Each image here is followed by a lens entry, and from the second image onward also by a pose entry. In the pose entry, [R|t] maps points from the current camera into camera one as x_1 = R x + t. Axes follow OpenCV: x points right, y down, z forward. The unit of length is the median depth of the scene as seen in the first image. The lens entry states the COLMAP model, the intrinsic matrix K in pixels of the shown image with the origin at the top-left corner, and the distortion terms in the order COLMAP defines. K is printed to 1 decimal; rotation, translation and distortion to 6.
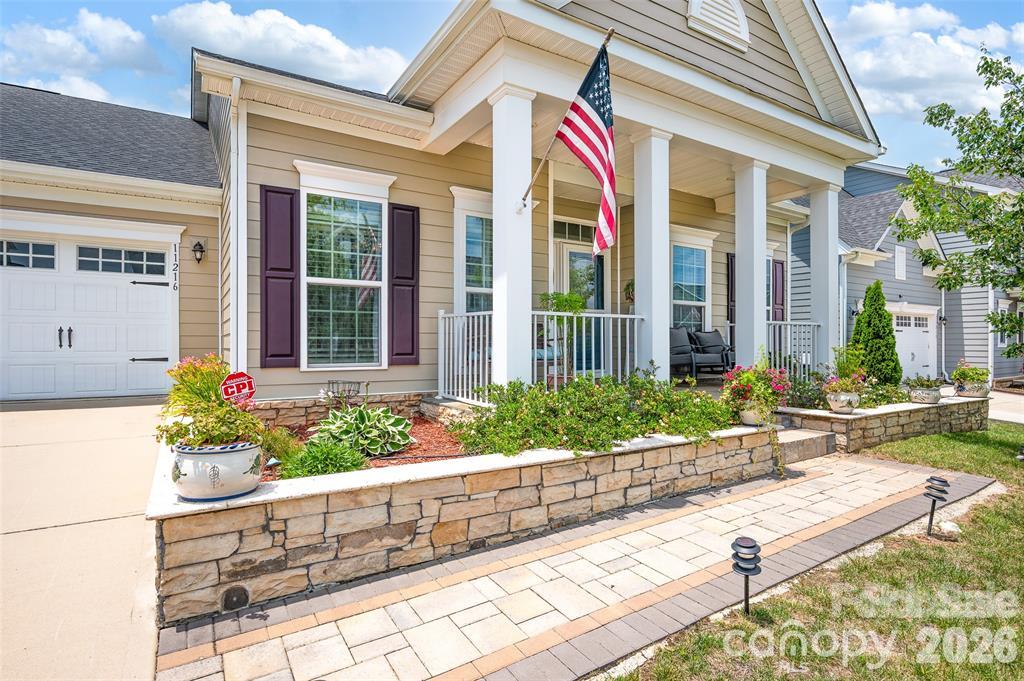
lens RADIAL K [[586.6, 0, 512.0], [0, 586.6, 340.5], [0, 0, 1]] dist [0.003482, 0.000460]
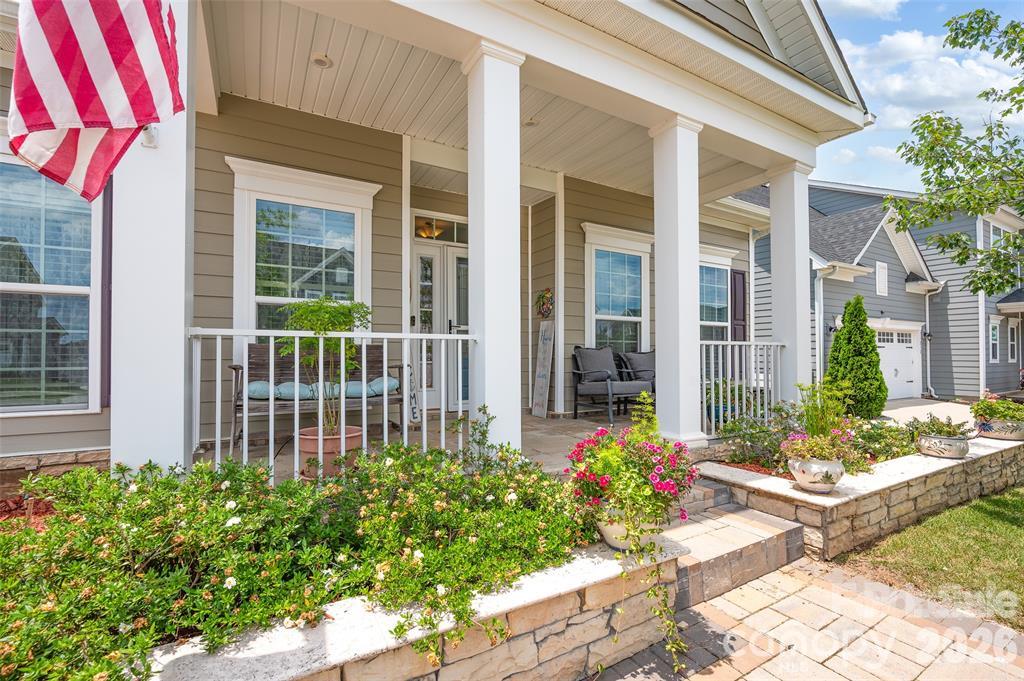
lens RADIAL K [[411.3, 0, 510.6], [0, 411.3, 341.5], [0, 0, 1]] dist [-0.000795, 0.000275]
pose [[0.990934, 0.000249, -0.134350, 0.215136], [-0.002791, 0.999821, -0.018735, -0.018036], [0.134322, 0.018941, 0.990757, 0.372727]]
